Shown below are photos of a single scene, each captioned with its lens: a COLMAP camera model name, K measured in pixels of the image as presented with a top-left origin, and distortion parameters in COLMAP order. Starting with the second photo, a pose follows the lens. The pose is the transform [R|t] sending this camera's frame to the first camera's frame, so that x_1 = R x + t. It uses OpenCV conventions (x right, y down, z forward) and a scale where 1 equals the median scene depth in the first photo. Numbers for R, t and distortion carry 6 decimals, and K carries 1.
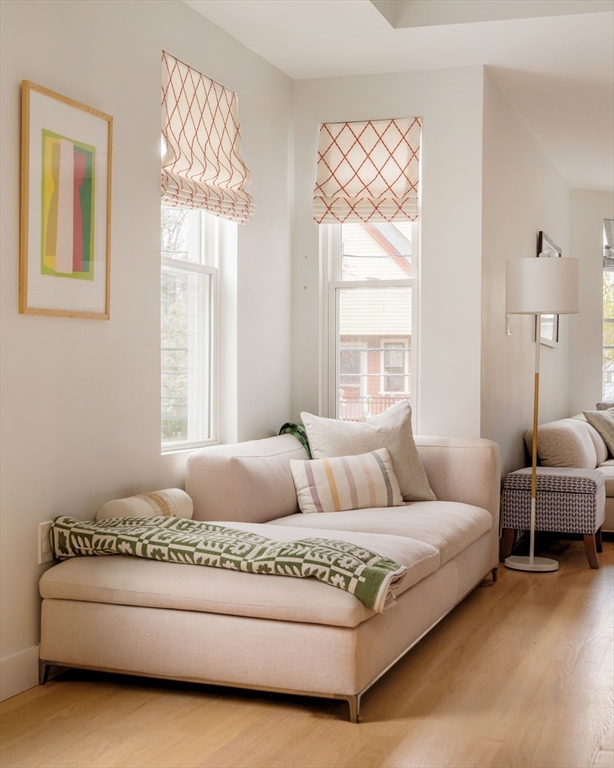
lens RADIAL K [[1150.2, 0, 306.5], [0, 1150.2, 382.6], [0, 0, 1]] dist [0.007574, 0.000000]
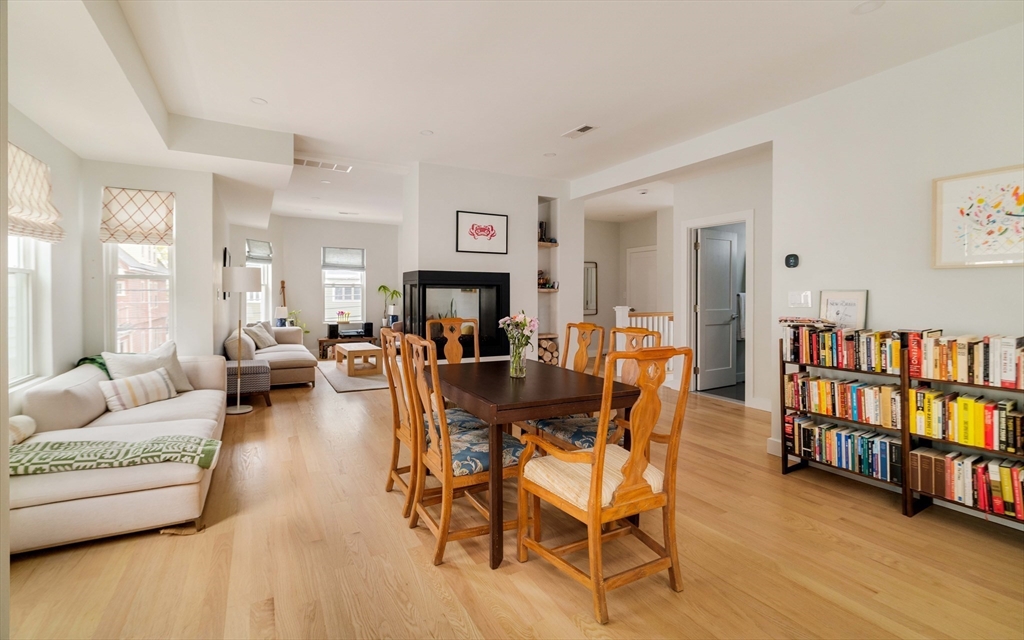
lens RADIAL K [[458.7, 0, 504.6], [0, 458.7, 296.0], [0, 0, 1]] dist [-0.000718, -0.000455]
pose [[0.673863, -0.013283, 0.738737, -0.115111], [0.011748, 0.999905, 0.007262, -0.063139], [-0.738763, 0.003784, 0.673954, 0.072064]]
